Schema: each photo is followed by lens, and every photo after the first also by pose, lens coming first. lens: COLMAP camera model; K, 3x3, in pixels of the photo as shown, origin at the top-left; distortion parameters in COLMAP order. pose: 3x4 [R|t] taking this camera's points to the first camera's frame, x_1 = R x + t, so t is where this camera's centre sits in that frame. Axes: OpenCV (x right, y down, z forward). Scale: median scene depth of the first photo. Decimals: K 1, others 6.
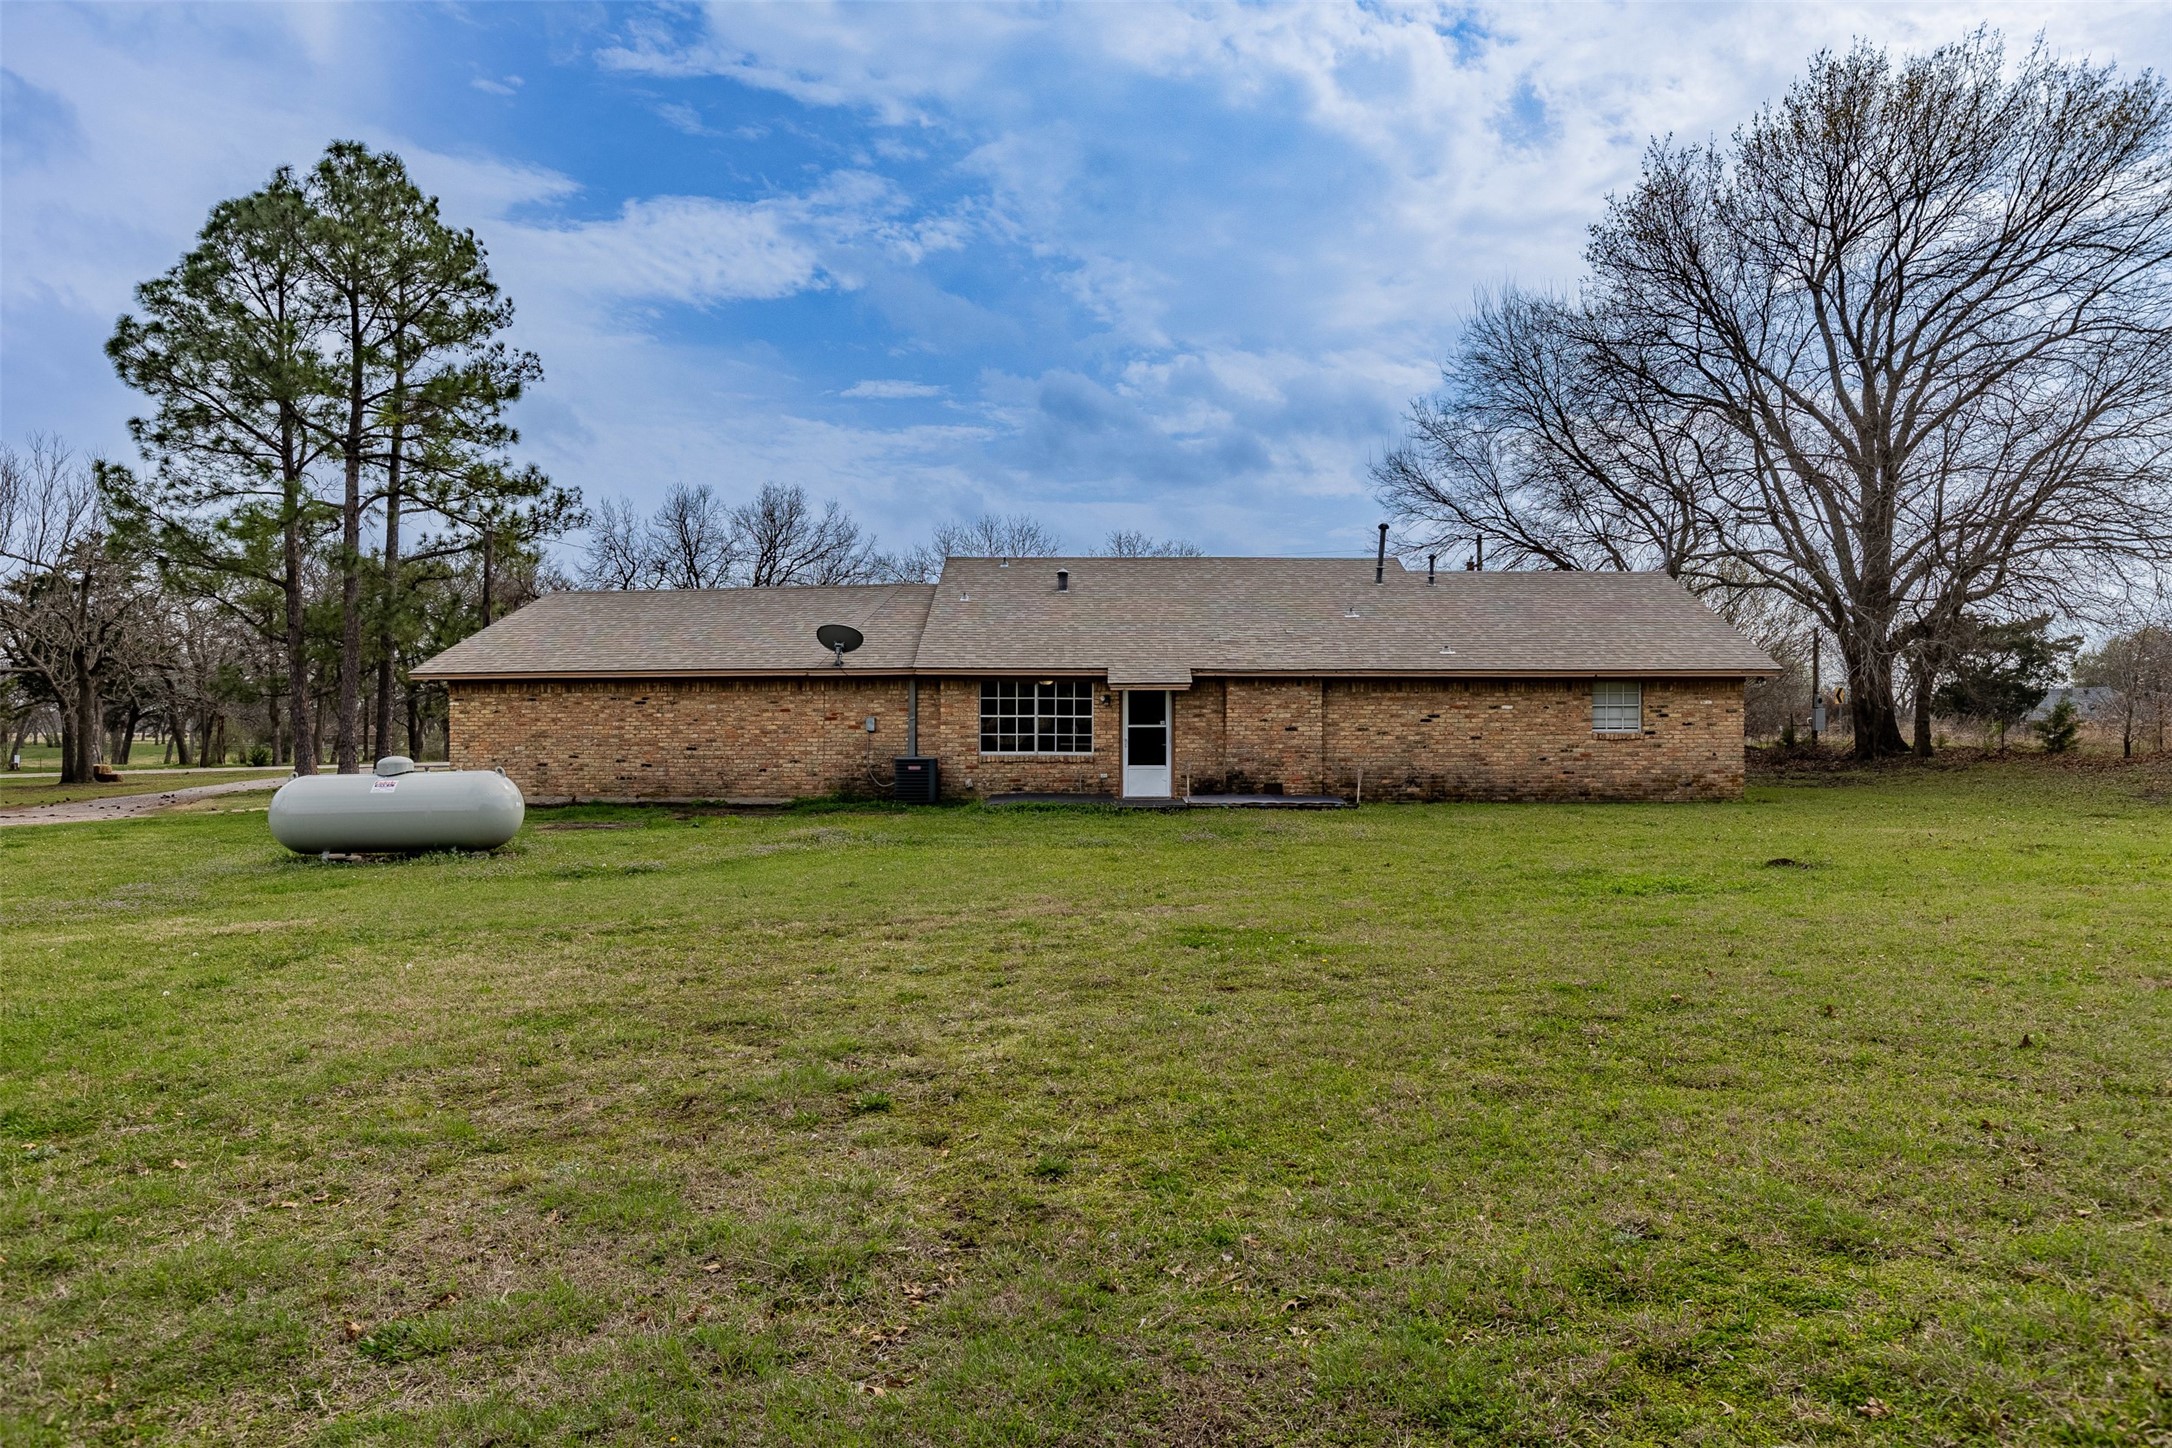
lens RADIAL K [[1536.0, 0, 1086.1], [0, 1536.0, 725.2], [0, 0, 1]] dist [0.010918, 0.000945]
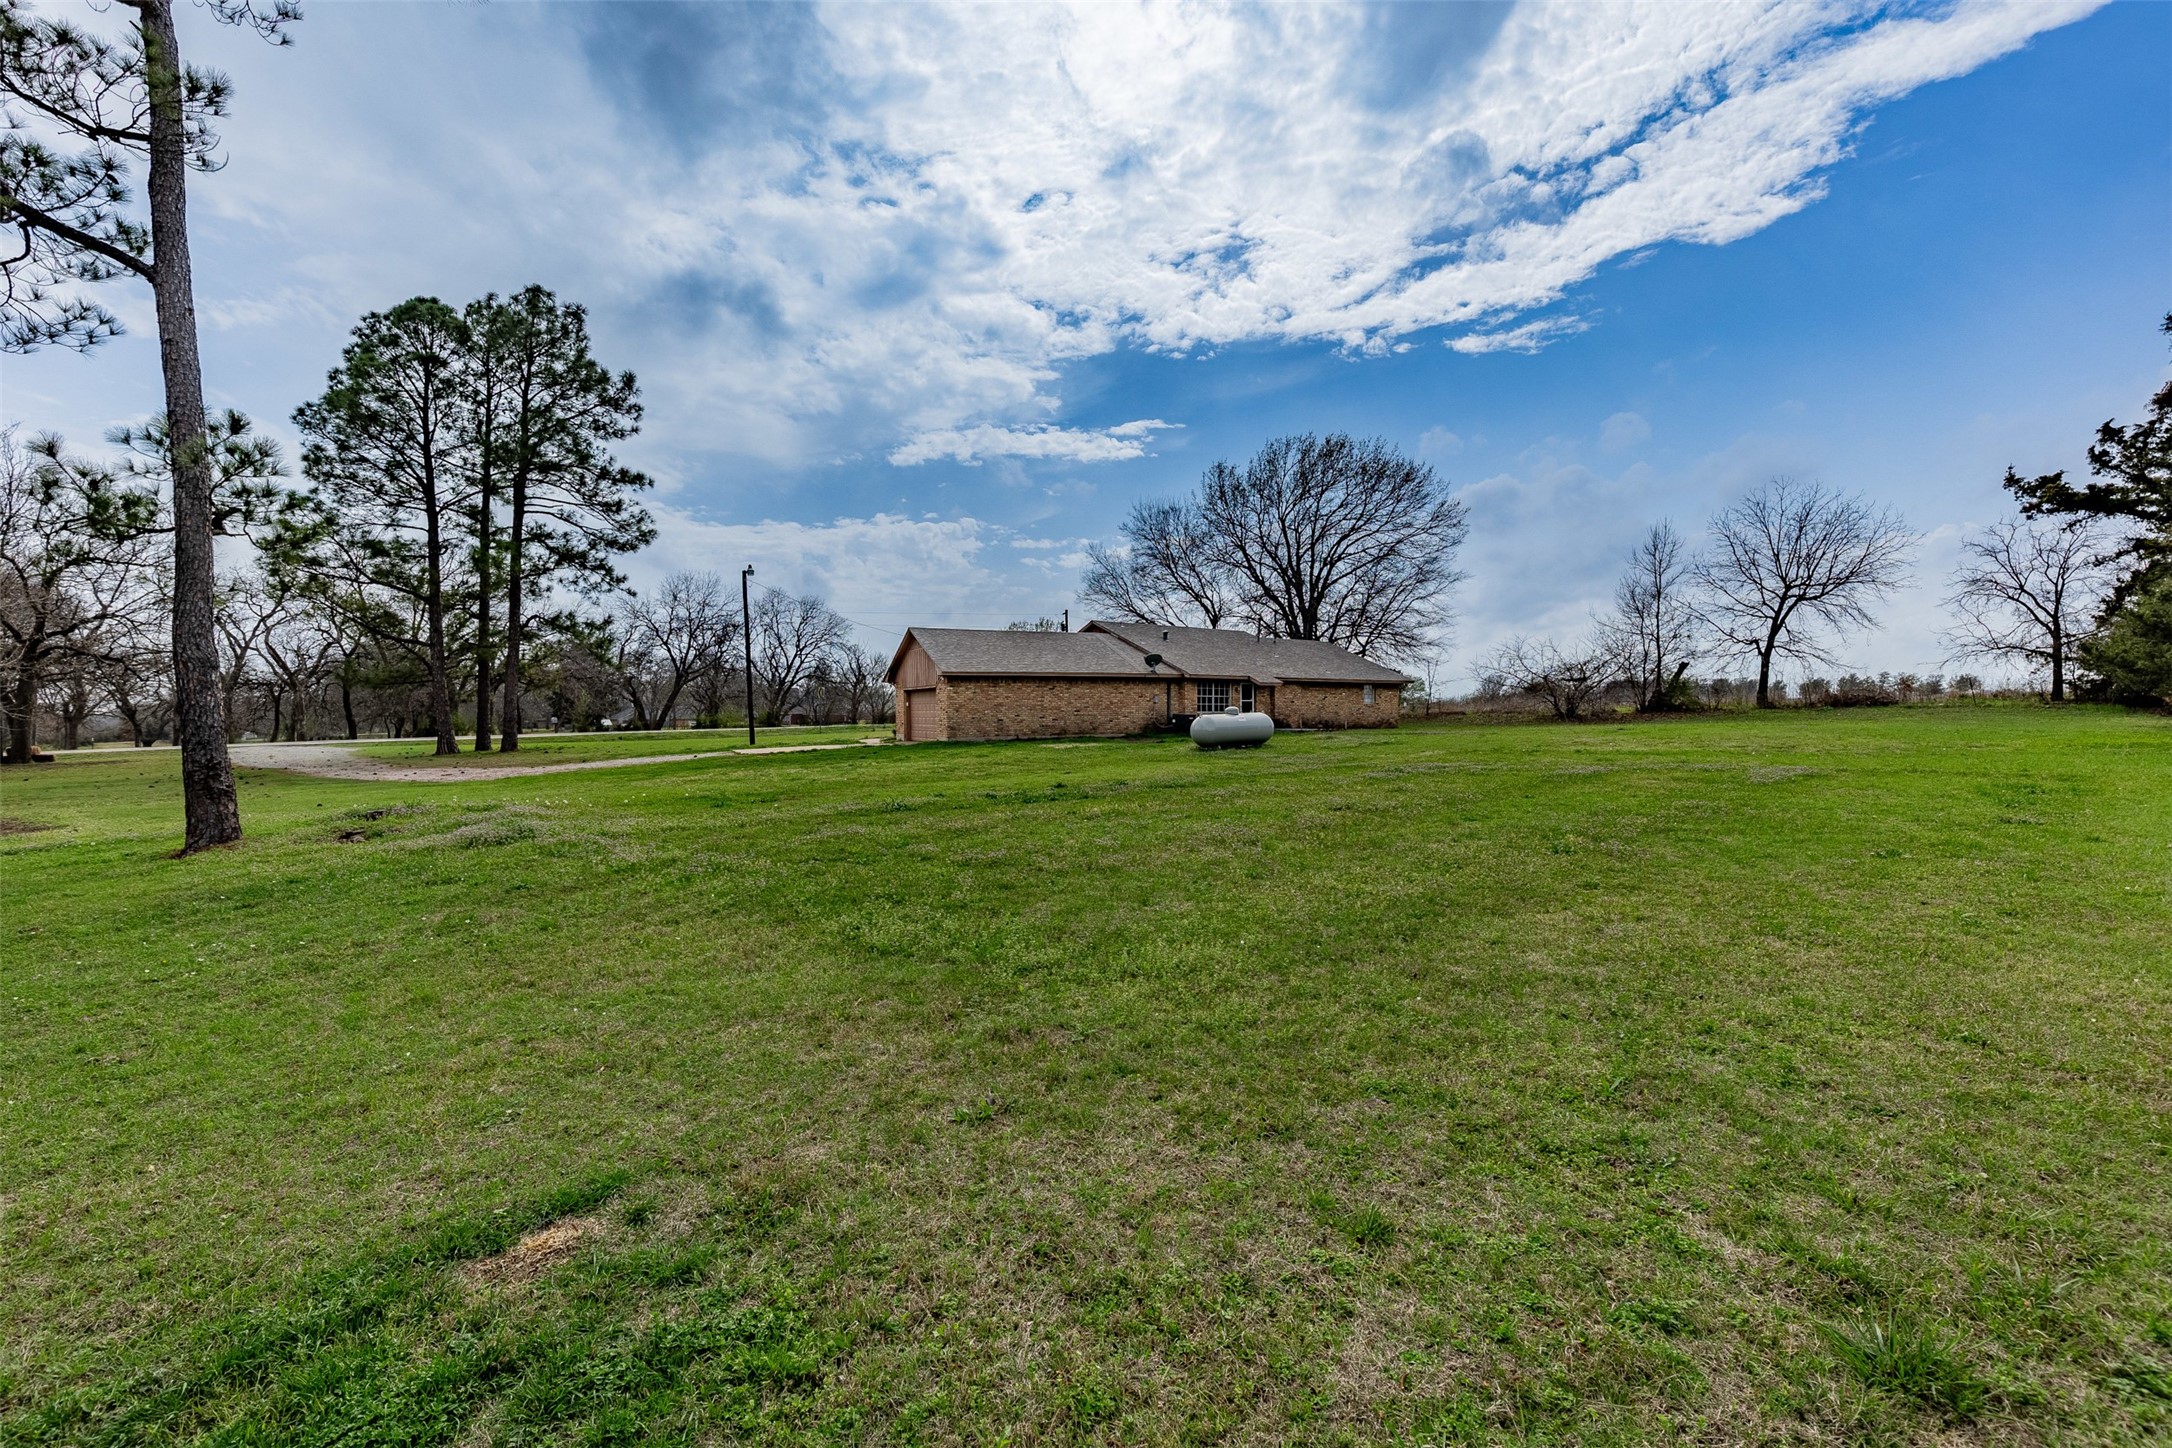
lens RADIAL K [[992.4, 0, 1084.6], [0, 992.4, 715.0], [0, 0, 1]] dist [-0.002642, -0.000199]
pose [[0.779427, -0.006478, 0.626459, -1.120999], [0.010139, 0.999946, -0.002276, 0.024469], [-0.626411, 0.008126, 0.779451, -0.054457]]
